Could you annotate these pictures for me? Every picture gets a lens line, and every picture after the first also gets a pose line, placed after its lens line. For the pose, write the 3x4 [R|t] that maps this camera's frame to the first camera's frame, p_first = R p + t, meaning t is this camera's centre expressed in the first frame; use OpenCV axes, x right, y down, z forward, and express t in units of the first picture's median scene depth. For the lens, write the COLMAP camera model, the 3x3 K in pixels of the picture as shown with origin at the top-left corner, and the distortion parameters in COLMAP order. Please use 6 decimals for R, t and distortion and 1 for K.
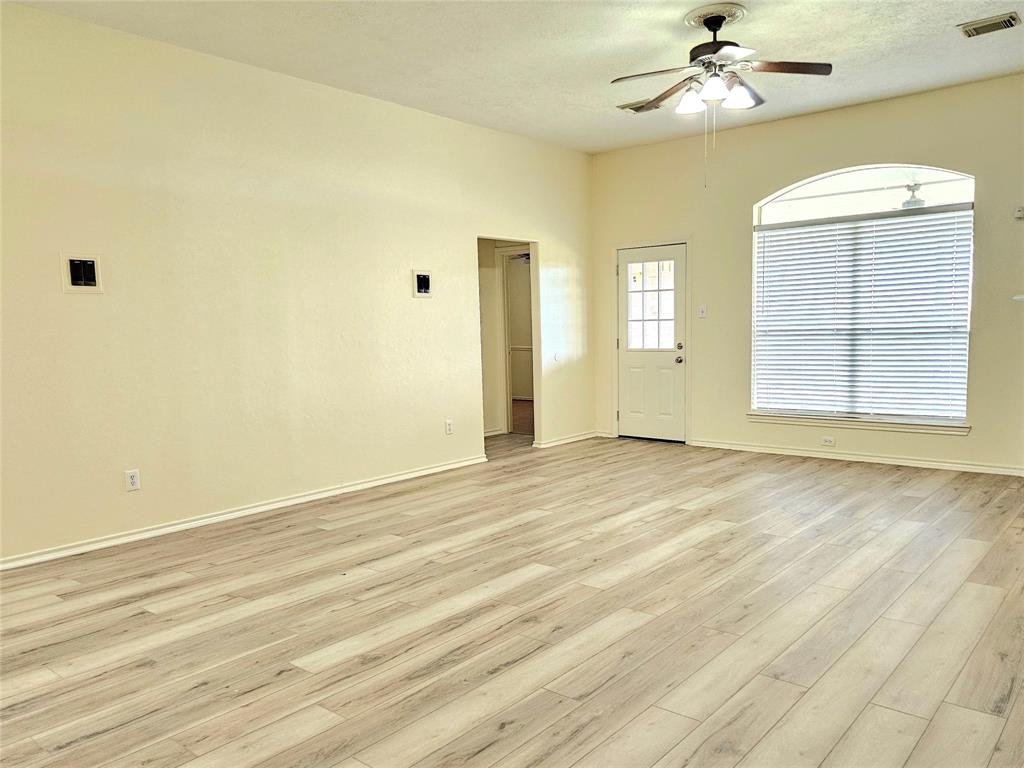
lens RADIAL K [[769.2, 0, 513.1], [0, 769.2, 391.3], [0, 0, 1]] dist [0.044954, -0.017697]
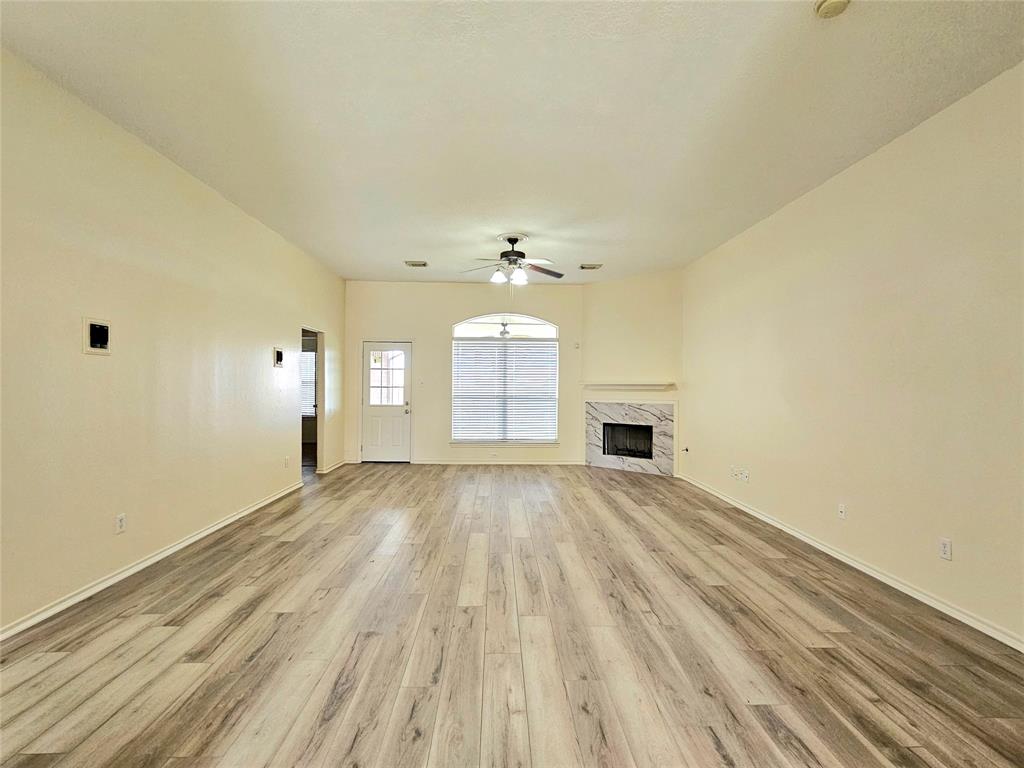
lens RADIAL K [[502.7, 0, 510.8], [0, 502.7, 381.3], [0, 0, 1]] dist [-0.001003, -0.000361]
pose [[0.746593, 0.035306, 0.664344, -0.469517], [0.031211, 0.995633, -0.087987, -0.006024], [-0.664549, 0.086425, 0.742230, 0.069406]]
